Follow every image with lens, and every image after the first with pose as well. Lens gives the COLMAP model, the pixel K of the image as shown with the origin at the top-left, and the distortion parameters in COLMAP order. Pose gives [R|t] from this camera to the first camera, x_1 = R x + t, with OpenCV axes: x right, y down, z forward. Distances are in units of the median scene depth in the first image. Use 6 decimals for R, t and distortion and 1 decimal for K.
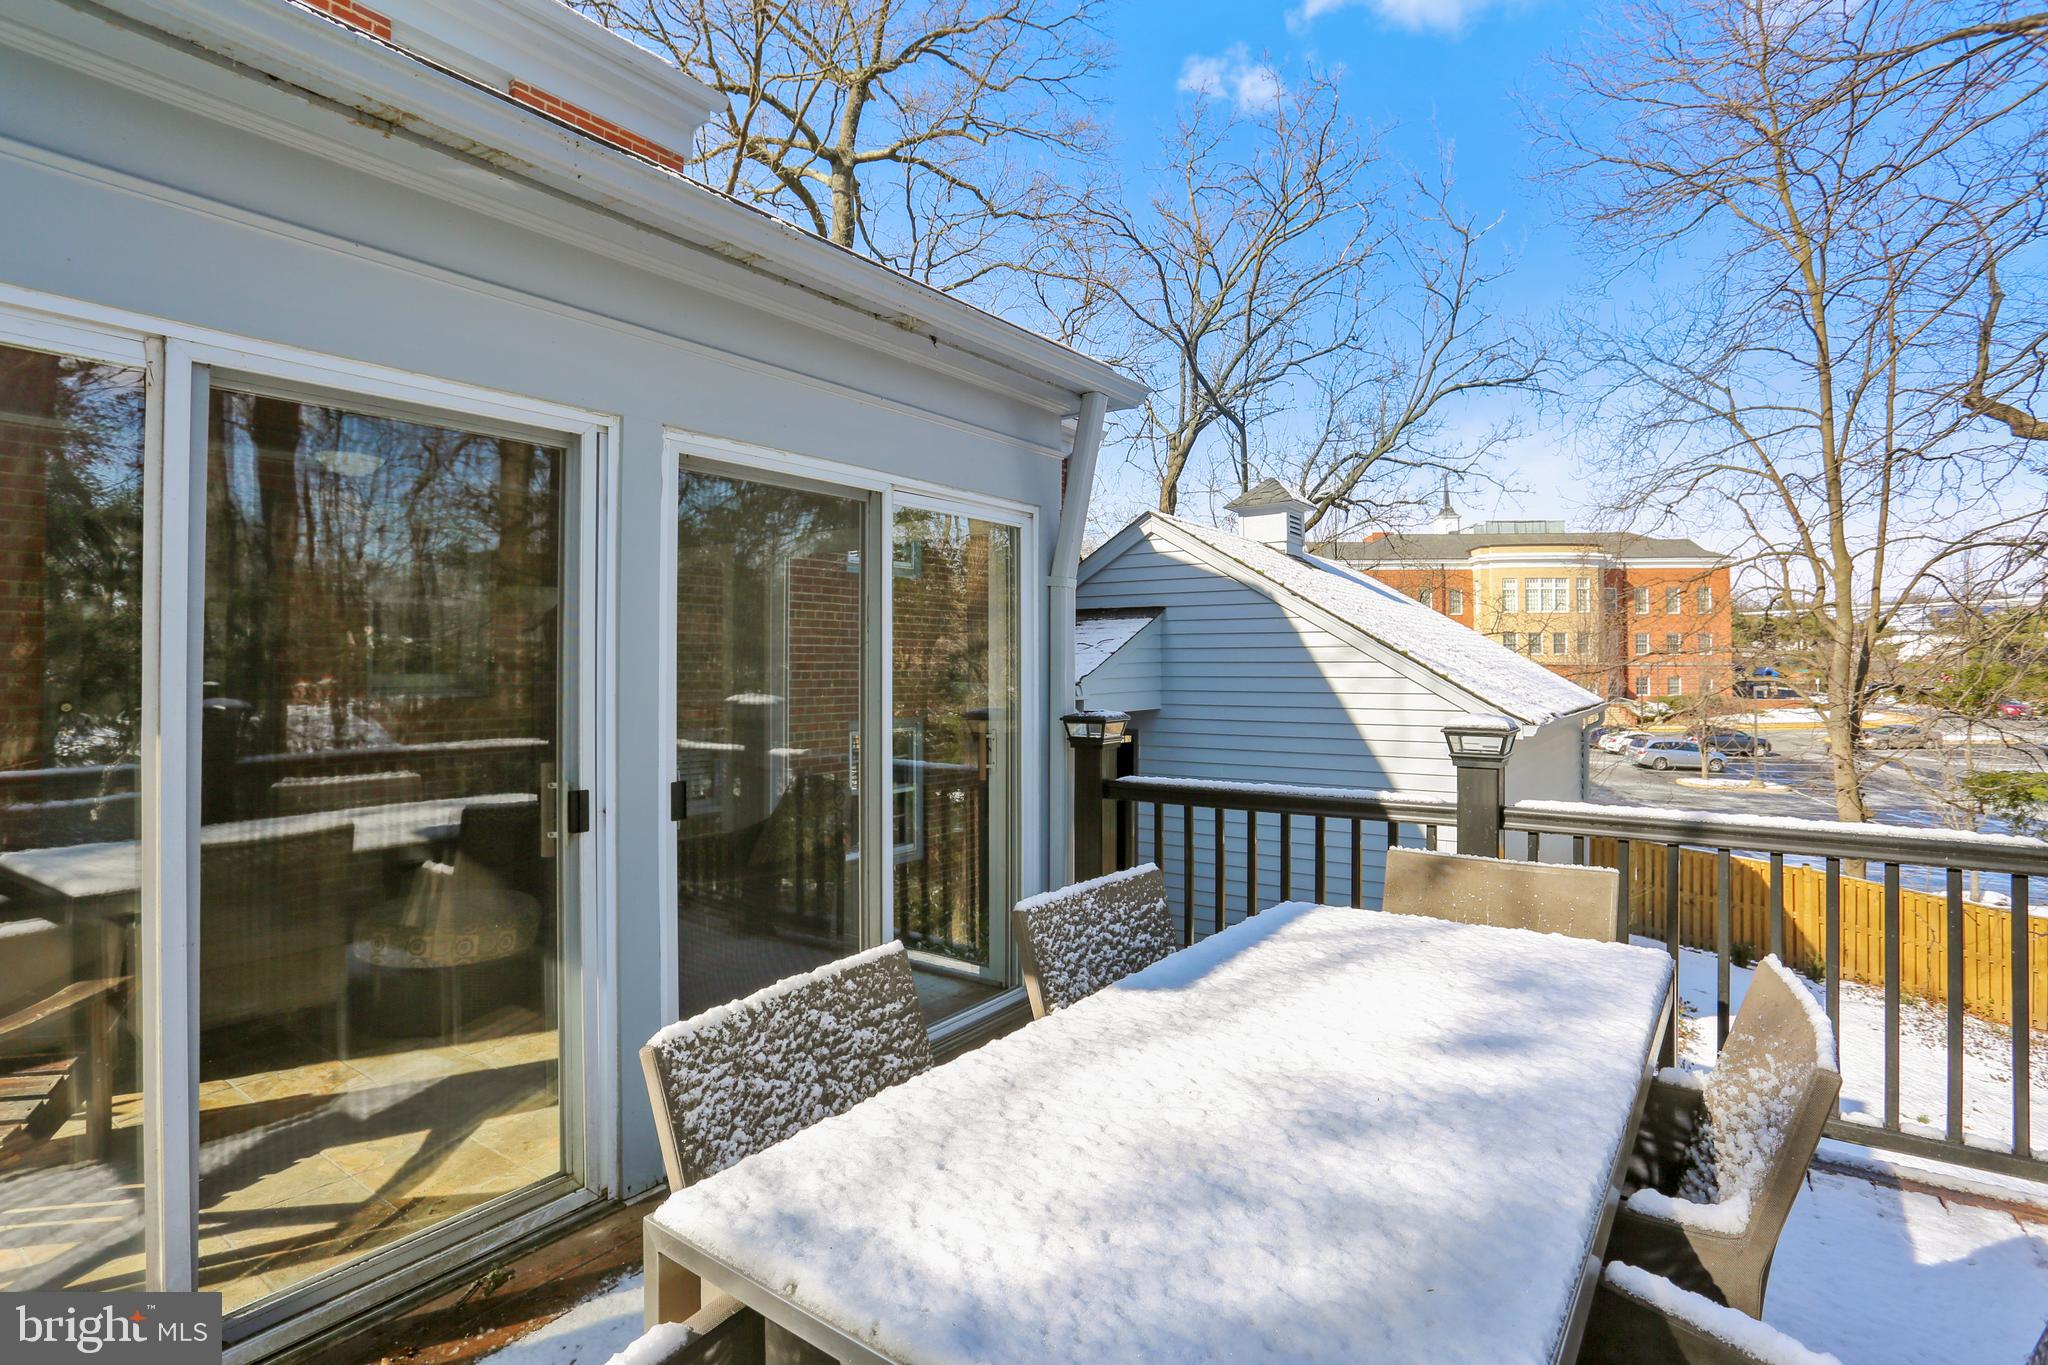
lens RADIAL K [[1007.2, 0, 991.2], [0, 1007.2, 654.2], [0, 0, 1]] dist [-0.021411, -0.000764]
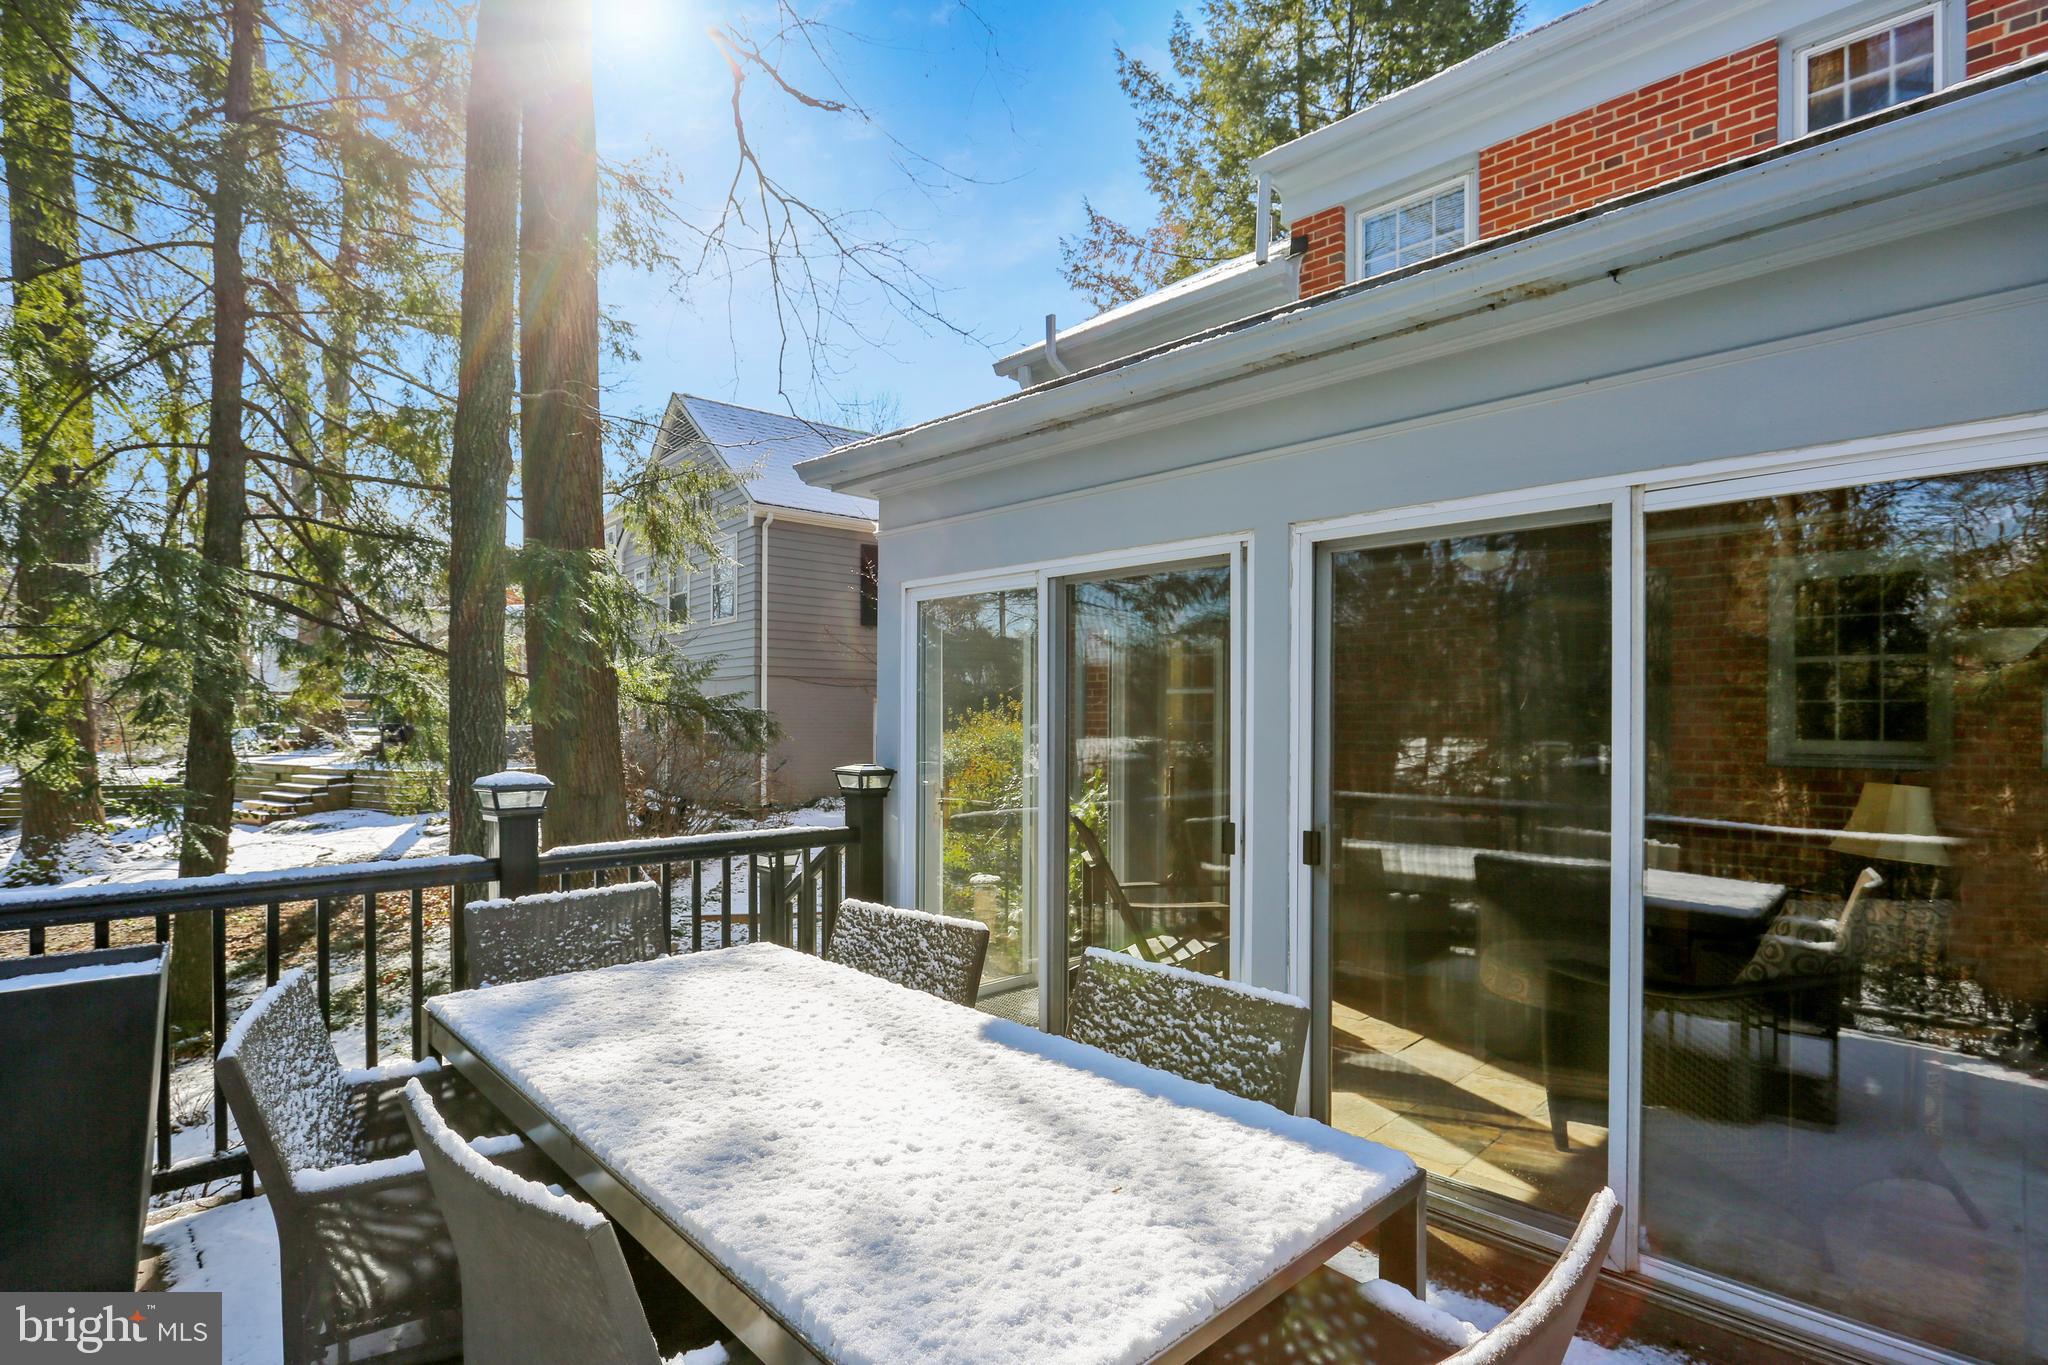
lens RADIAL K [[1007.2, 0, 1045.5], [0, 1007.2, 722.7], [0, 0, 1]] dist [-0.021411, -0.000764]
pose [[-0.136790, -0.003400, -0.990594, 0.191652], [0.001213, 0.999993, -0.003599, 0.001863], [0.990599, -0.001694, -0.136785, 0.191634]]
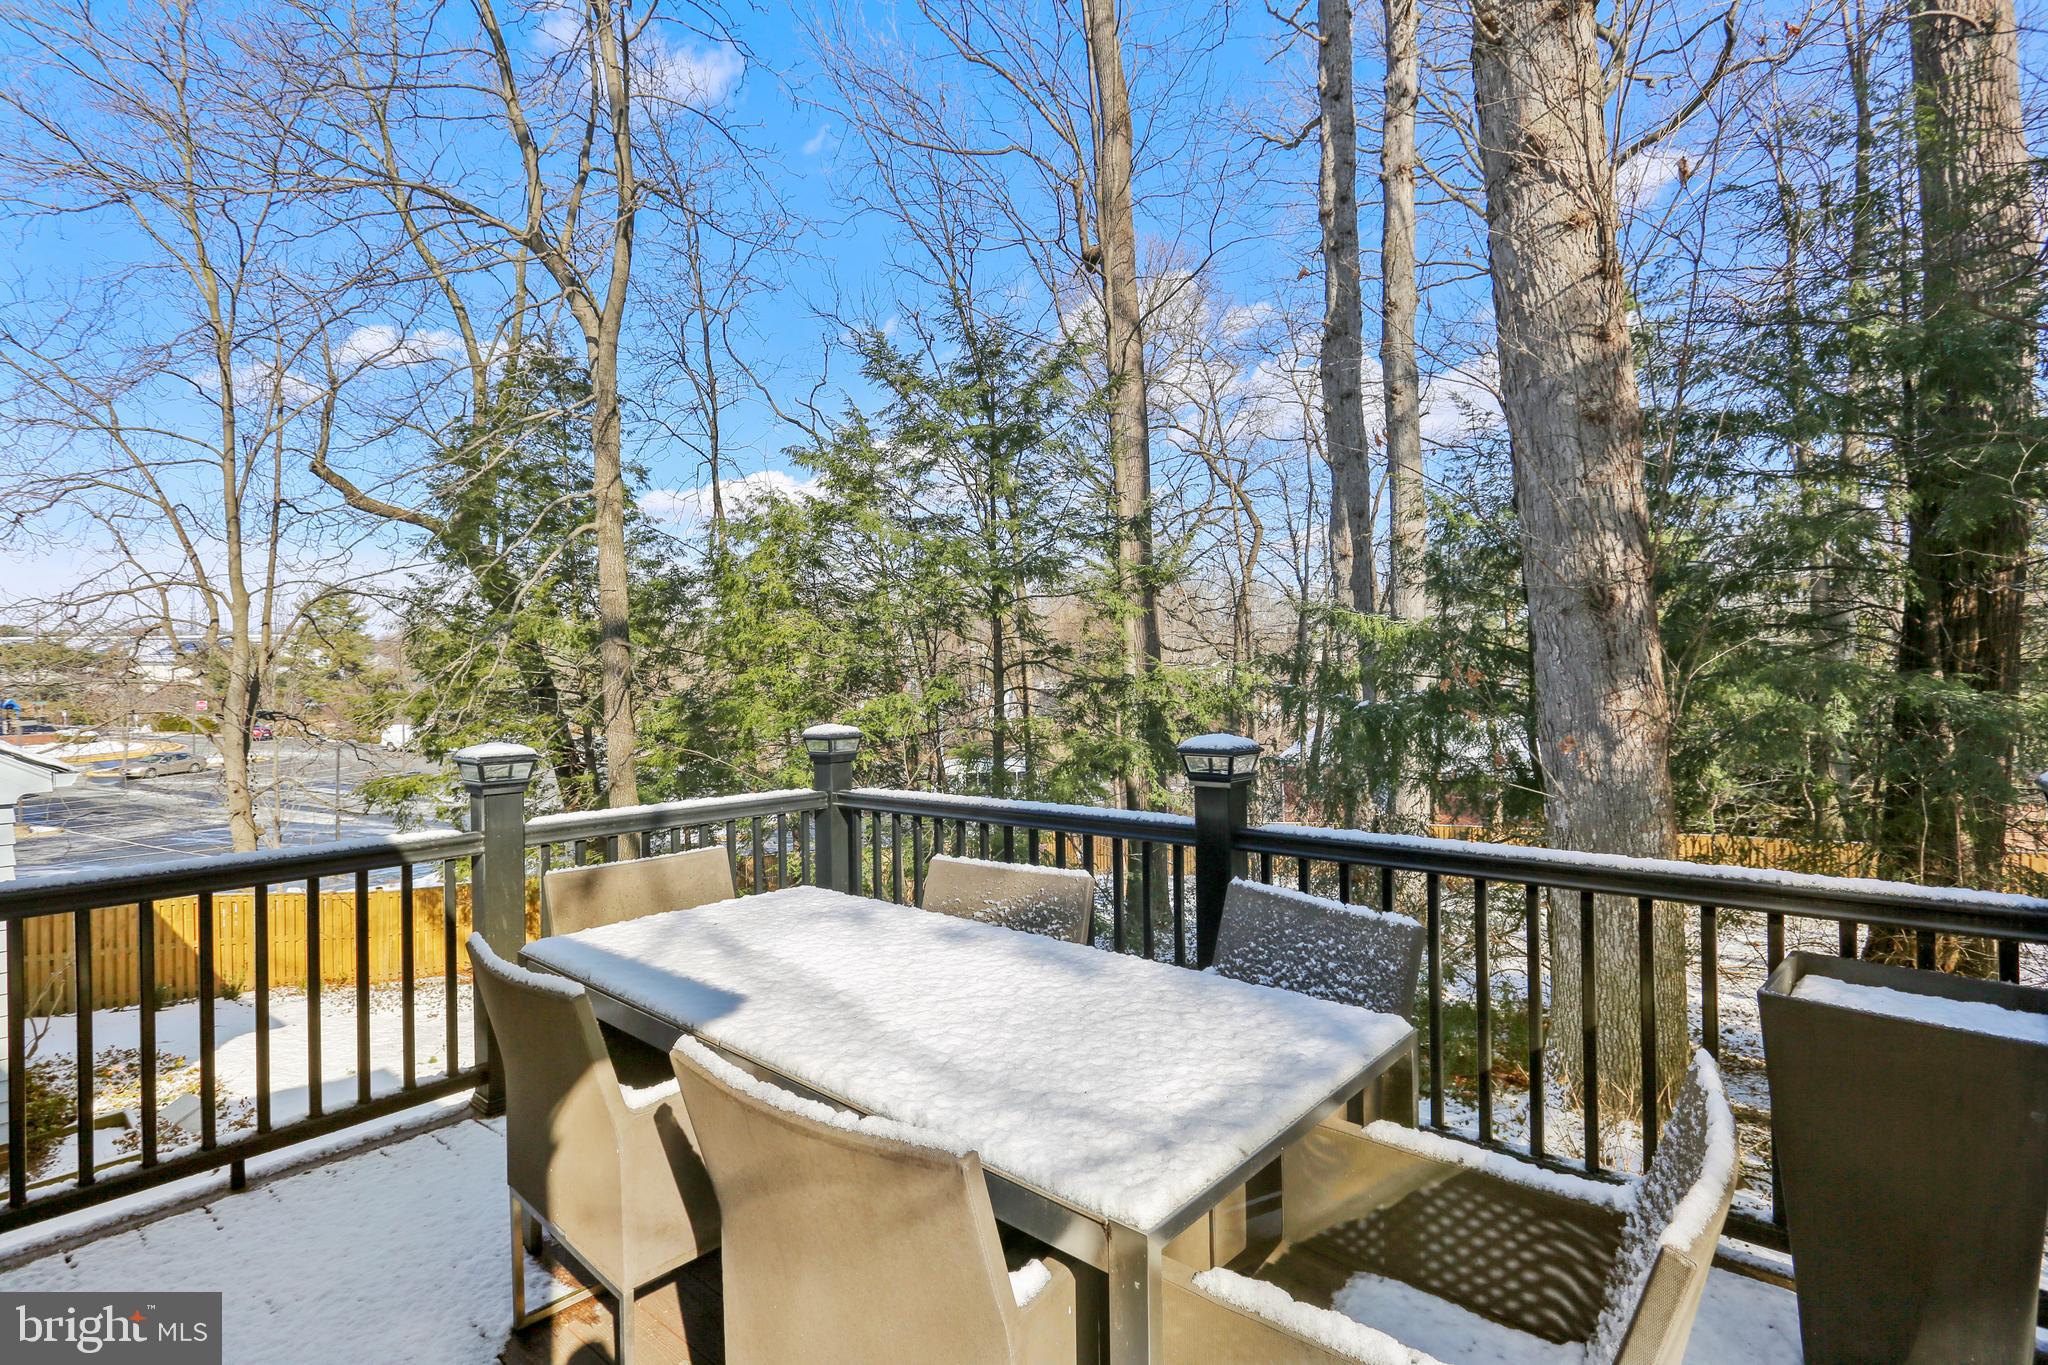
lens RADIAL K [[1007.2, 0, 1007.4], [0, 1007.2, 685.2], [0, 0, 1]] dist [-0.021411, -0.000764]
pose [[0.079722, -0.010832, 0.996758, -0.132496], [0.010156, 0.999898, 0.010054, -0.001012], [-0.996765, 0.009321, 0.079824, 0.100794]]
